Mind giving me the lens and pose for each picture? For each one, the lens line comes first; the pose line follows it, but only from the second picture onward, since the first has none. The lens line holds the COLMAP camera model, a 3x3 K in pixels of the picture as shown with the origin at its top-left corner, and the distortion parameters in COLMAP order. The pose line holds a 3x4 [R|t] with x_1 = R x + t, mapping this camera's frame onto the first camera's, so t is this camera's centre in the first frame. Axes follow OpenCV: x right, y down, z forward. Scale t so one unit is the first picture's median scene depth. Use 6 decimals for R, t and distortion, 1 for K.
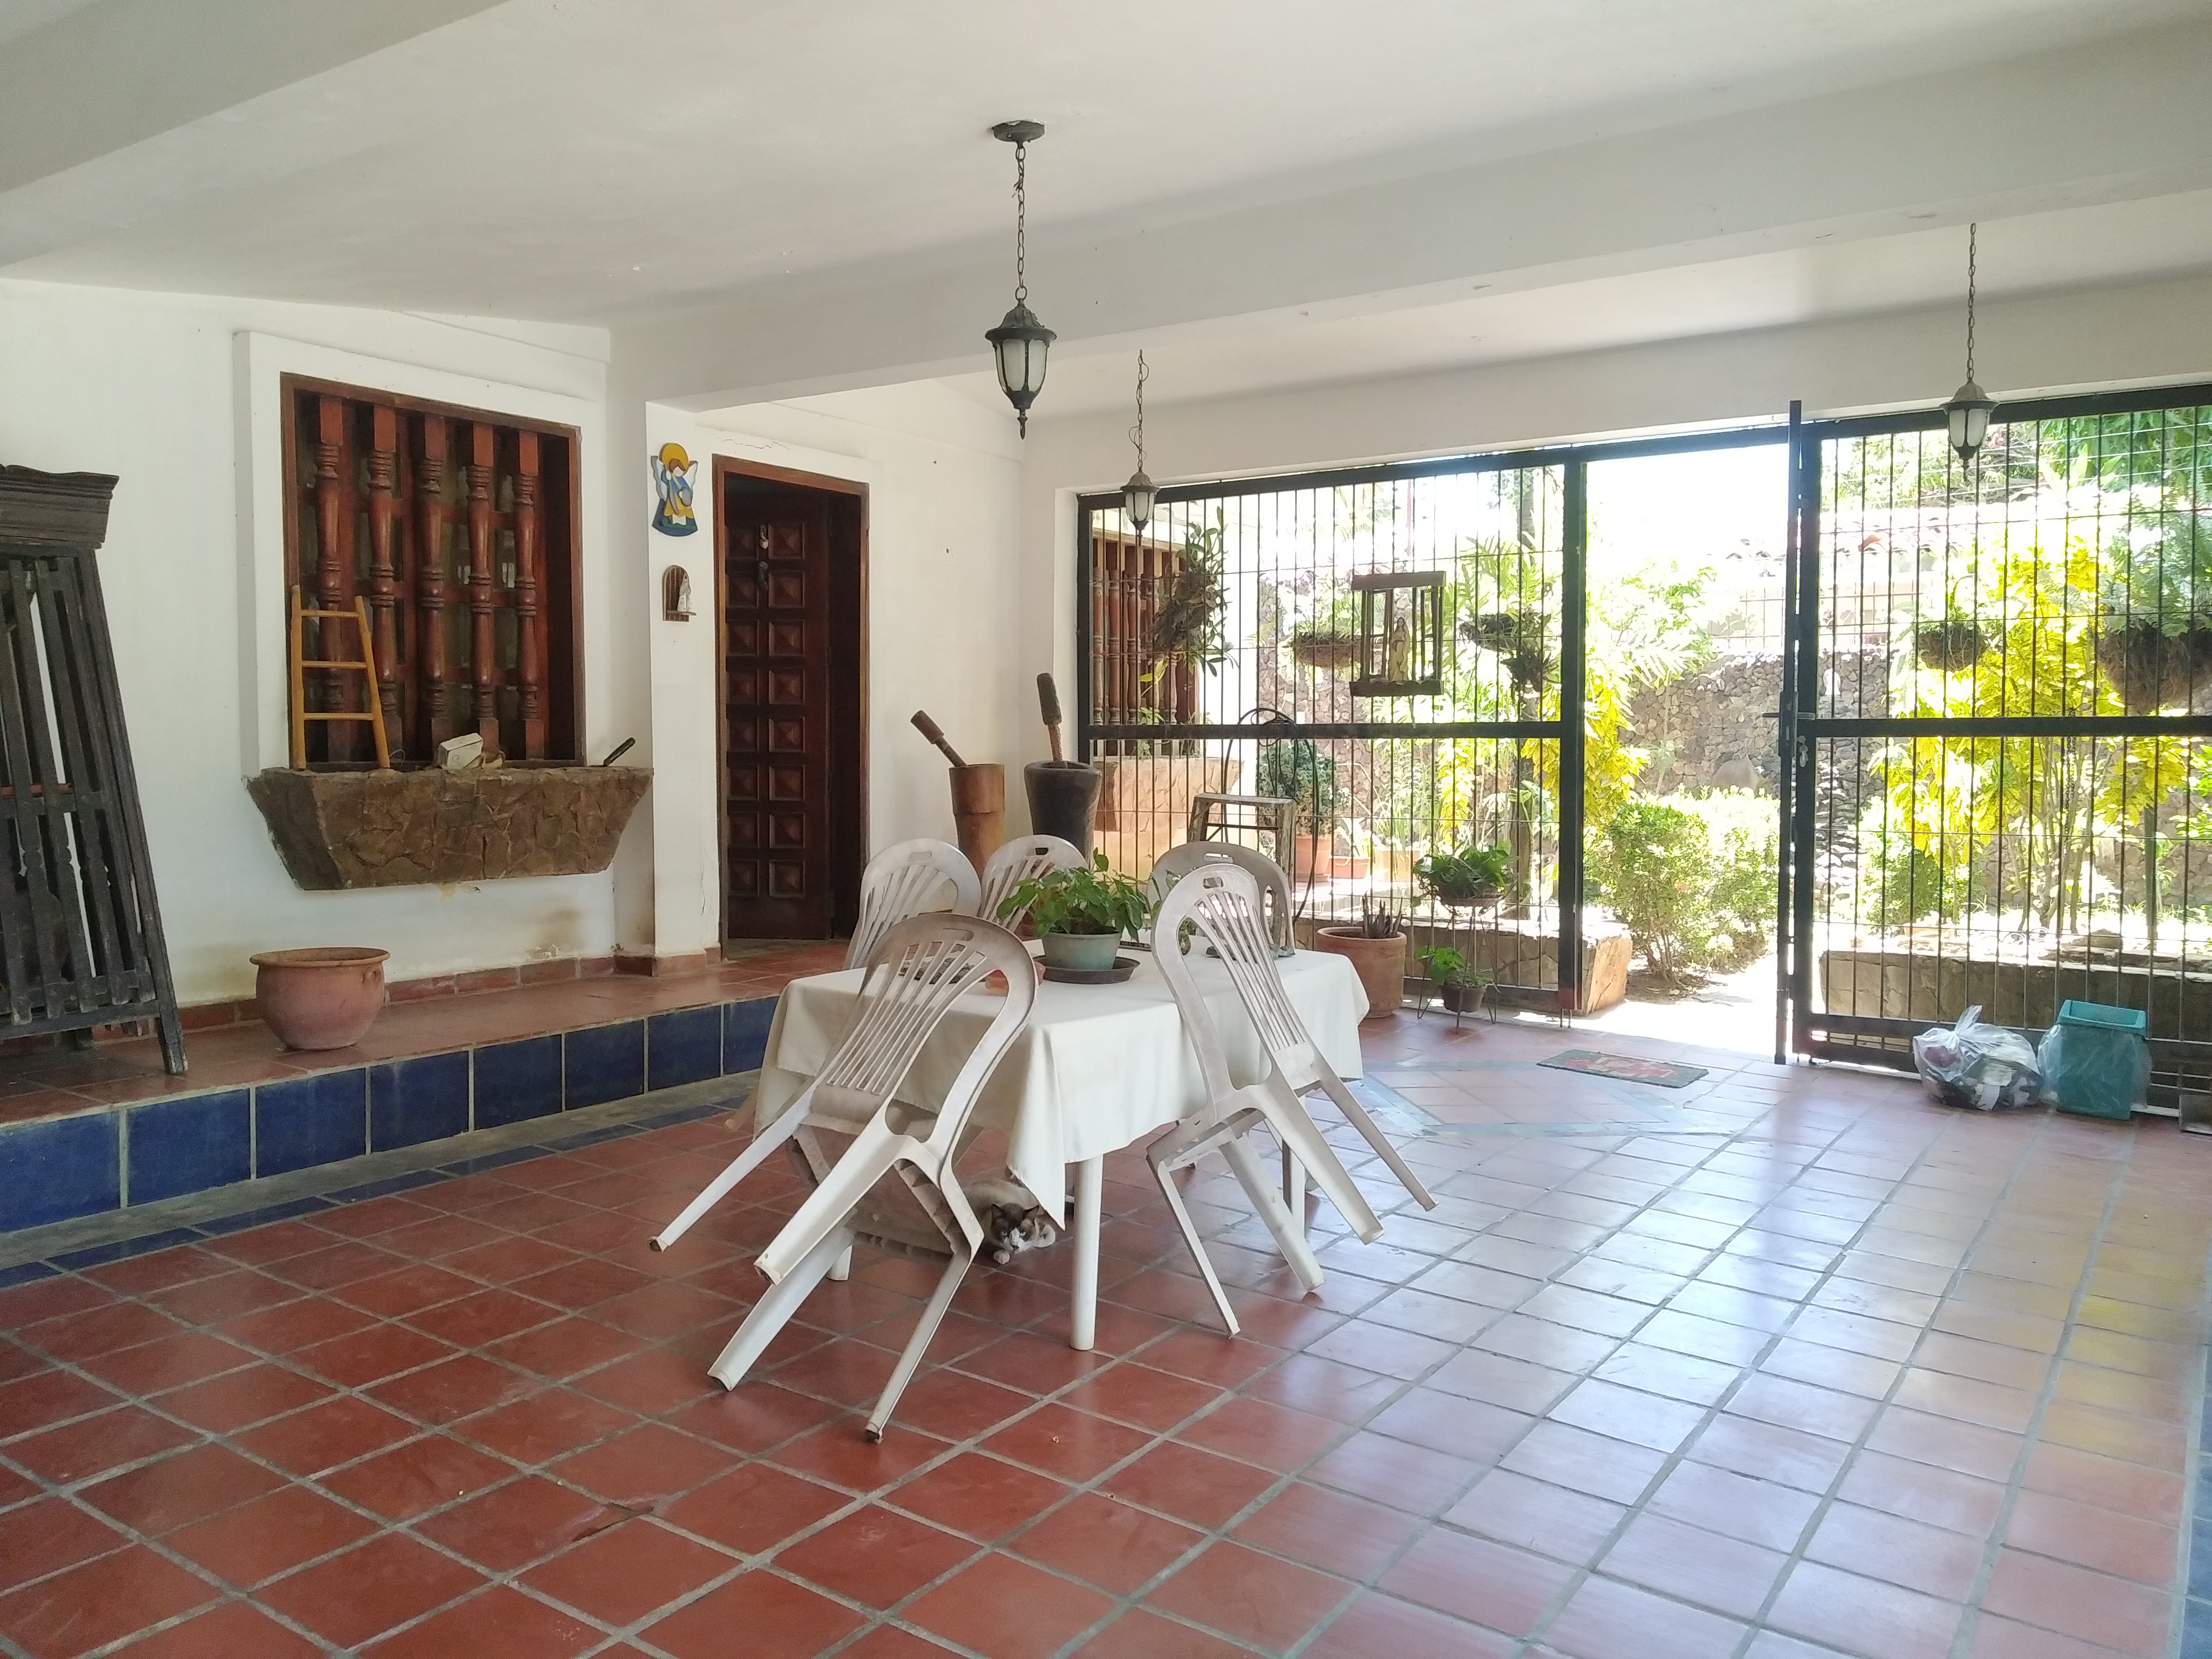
lens RADIAL K [[1702.3, 0, 1106.0], [0, 1702.3, 829.5], [0, 0, 1]] dist [0.078097, -0.158112]
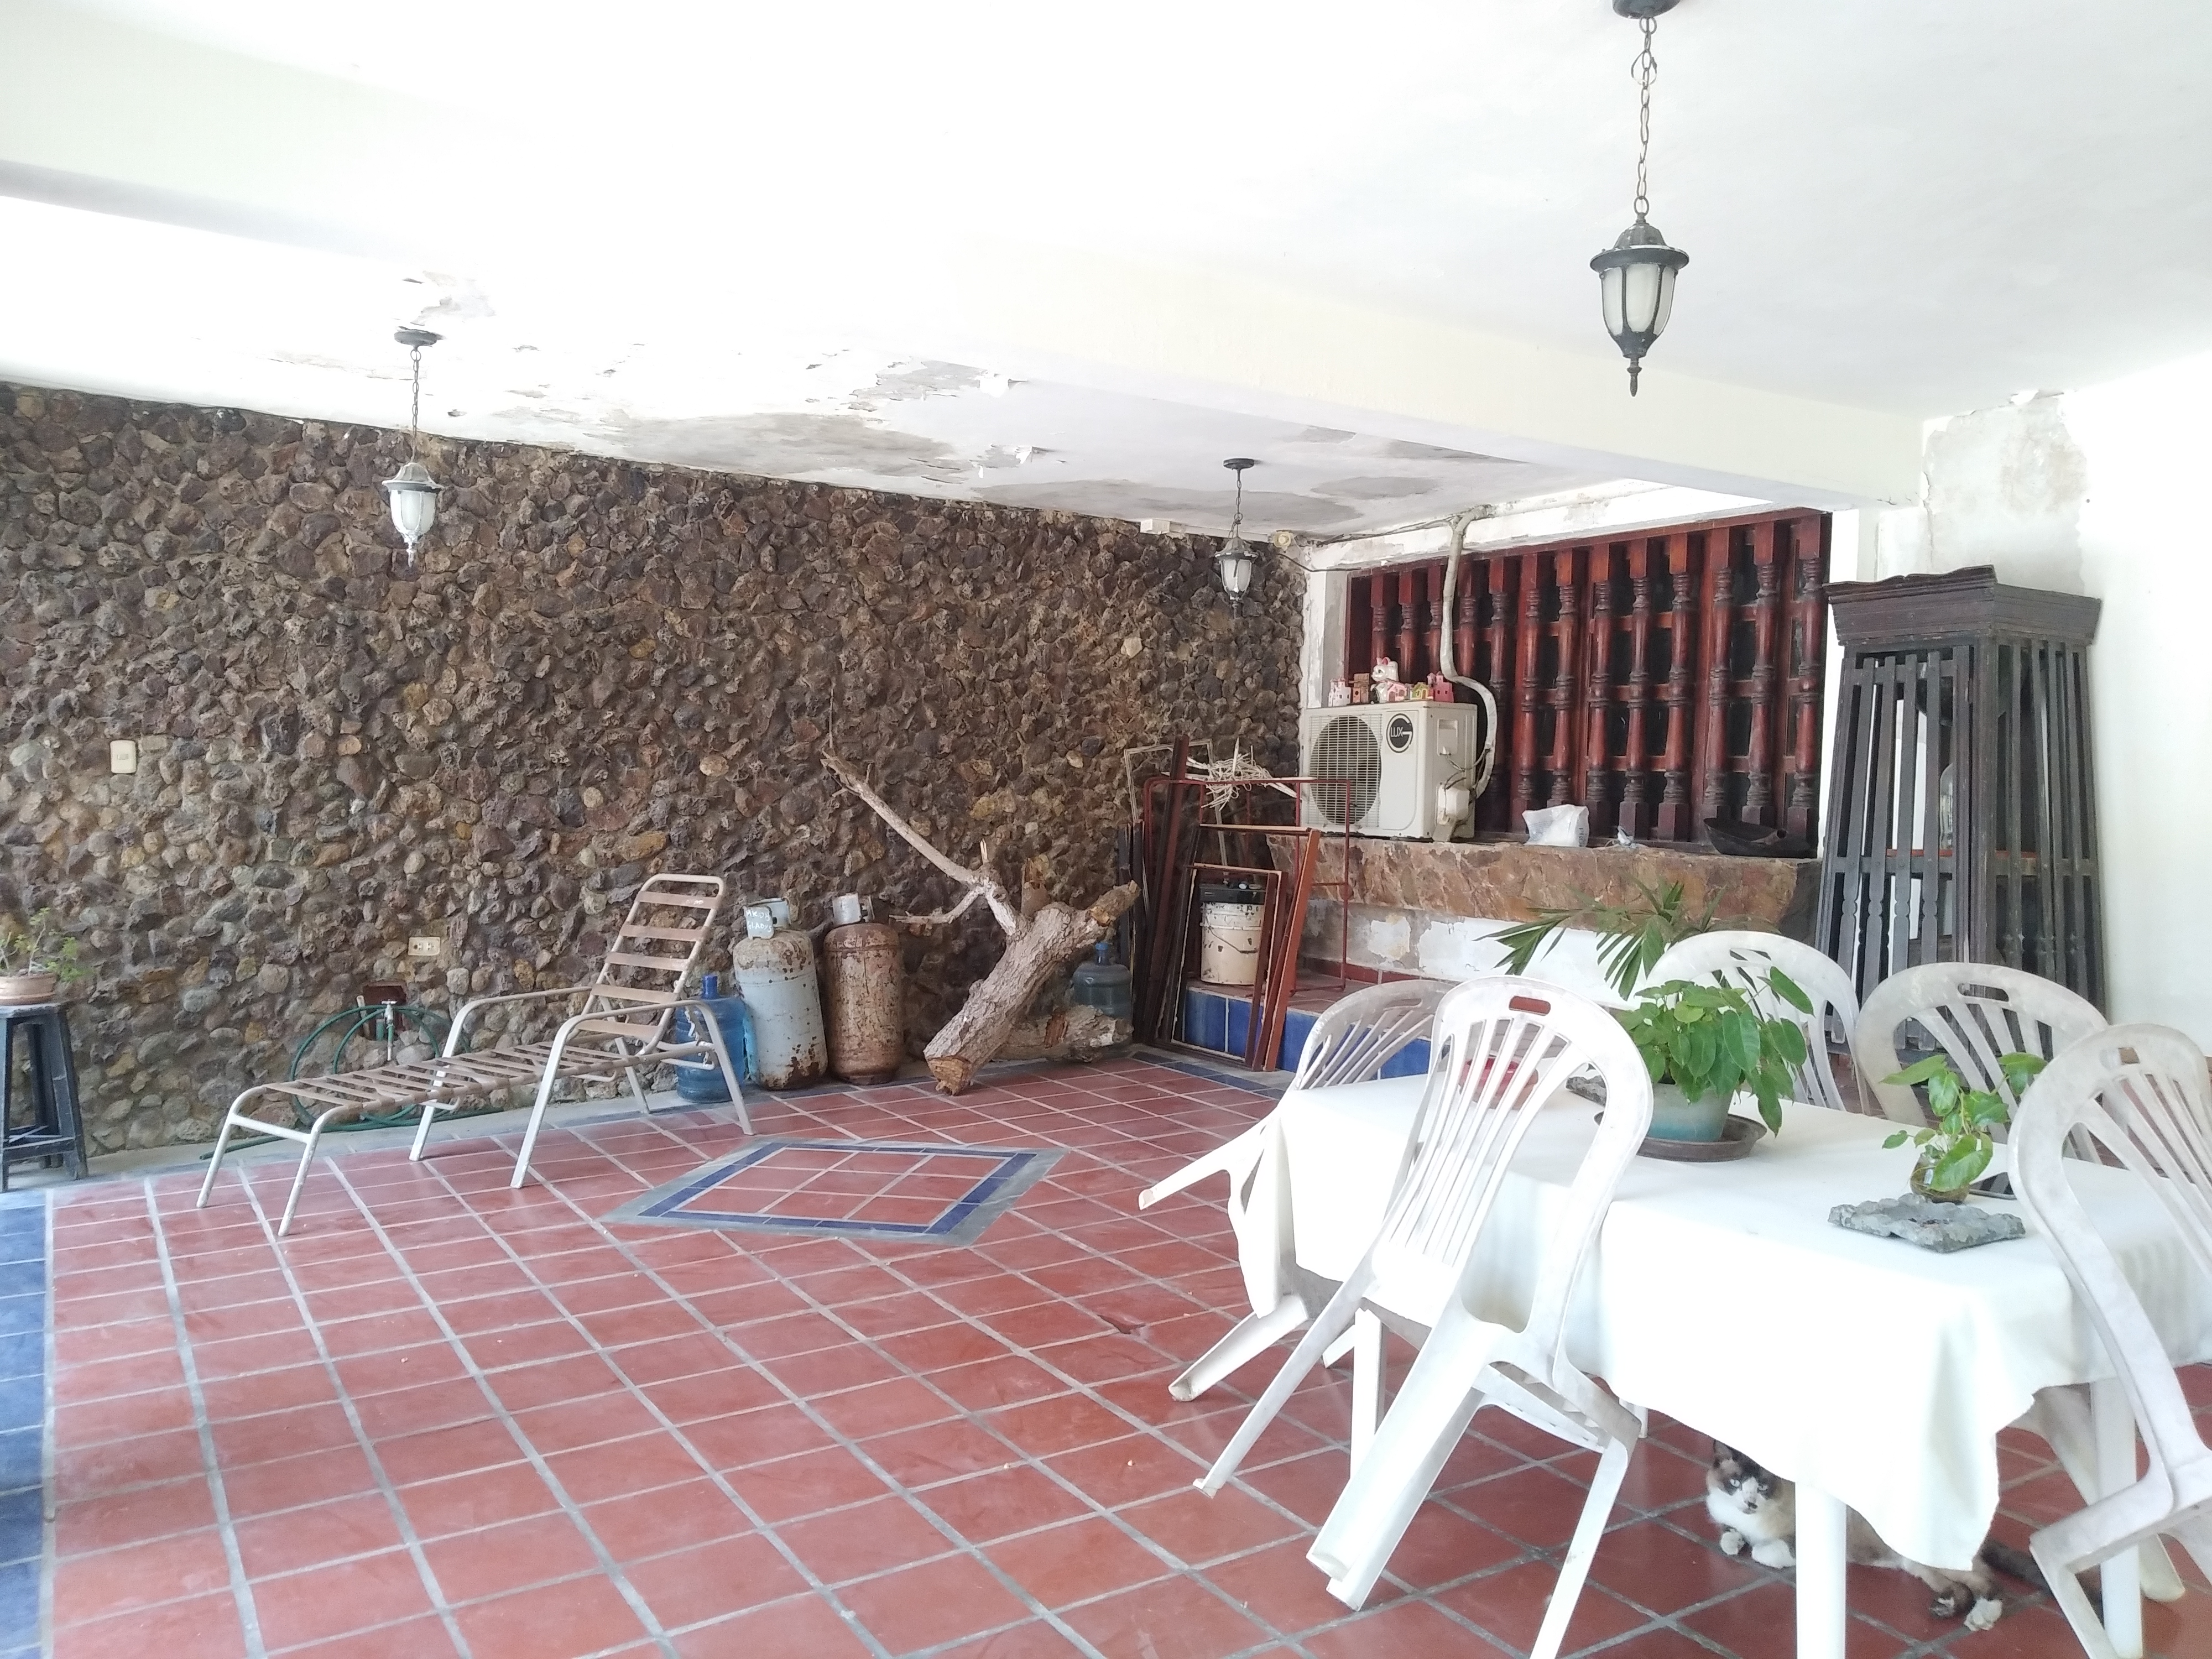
lens RADIAL K [[1702.3, 0, 1106.0], [0, 1702.3, 829.5], [0, 0, 1]] dist [0.078097, -0.158112]
pose [[-0.412325, 0.011122, -0.910969, 0.822303], [-0.075668, 0.996052, 0.046410, -0.062051], [0.907889, 0.088068, -0.409856, 1.243630]]
